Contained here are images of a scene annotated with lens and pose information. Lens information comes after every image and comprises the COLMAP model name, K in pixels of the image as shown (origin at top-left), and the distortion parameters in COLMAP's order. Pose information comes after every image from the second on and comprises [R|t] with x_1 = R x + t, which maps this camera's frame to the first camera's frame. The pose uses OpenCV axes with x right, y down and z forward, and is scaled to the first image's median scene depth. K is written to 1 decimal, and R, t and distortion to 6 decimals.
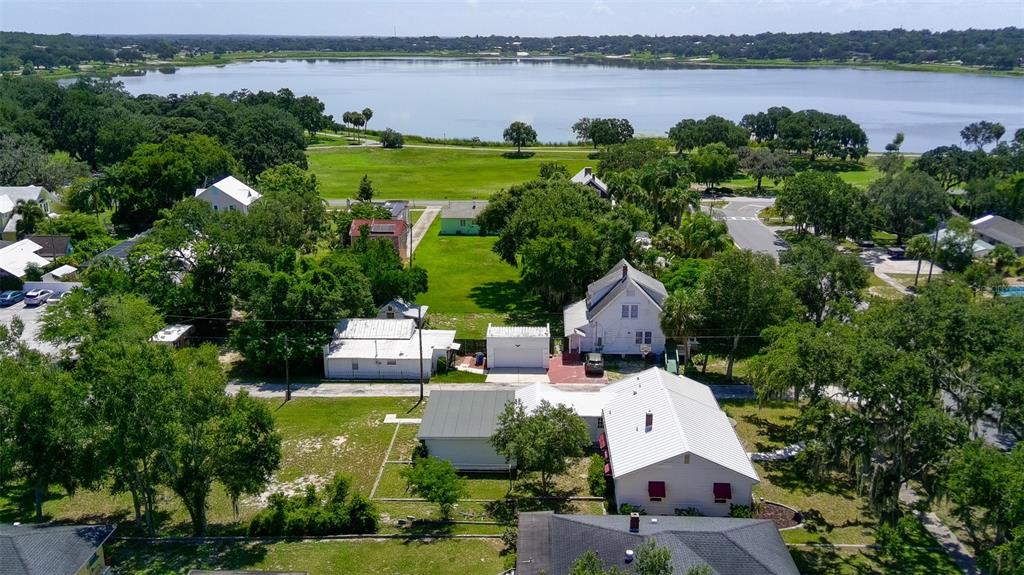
lens RADIAL K [[859.7, 0, 511.8], [0, 859.7, 290.6], [0, 0, 1]] dist [0.072926, -0.119646]
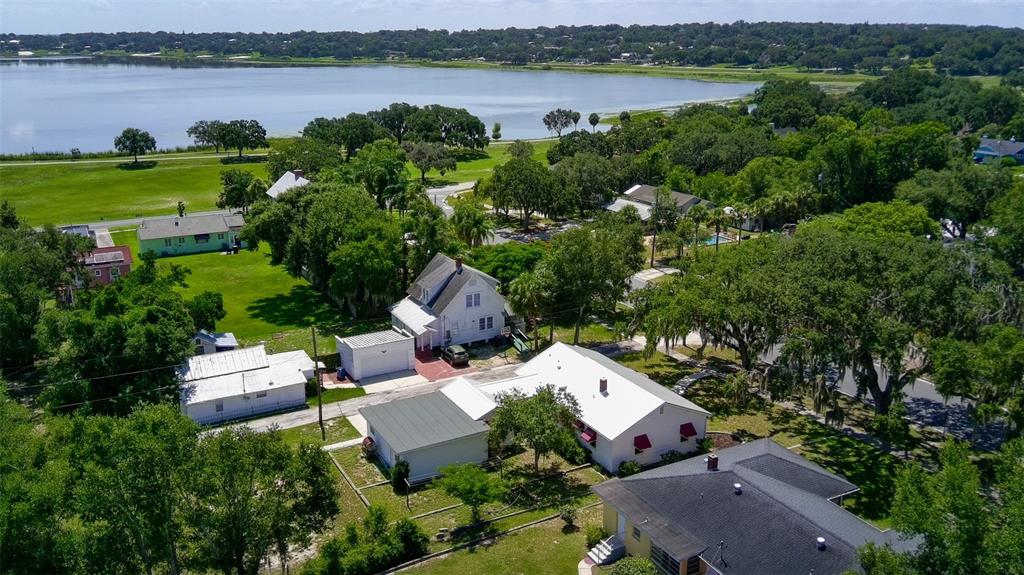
lens RADIAL K [[859.7, 0, 520.8], [0, 859.7, 289.9], [0, 0, 1]] dist [0.072926, -0.119646]
pose [[0.856390, -0.145480, 0.495411, -0.112600], [0.144833, 0.988649, 0.039956, -0.007443], [-0.495600, 0.037534, 0.867739, 0.023015]]
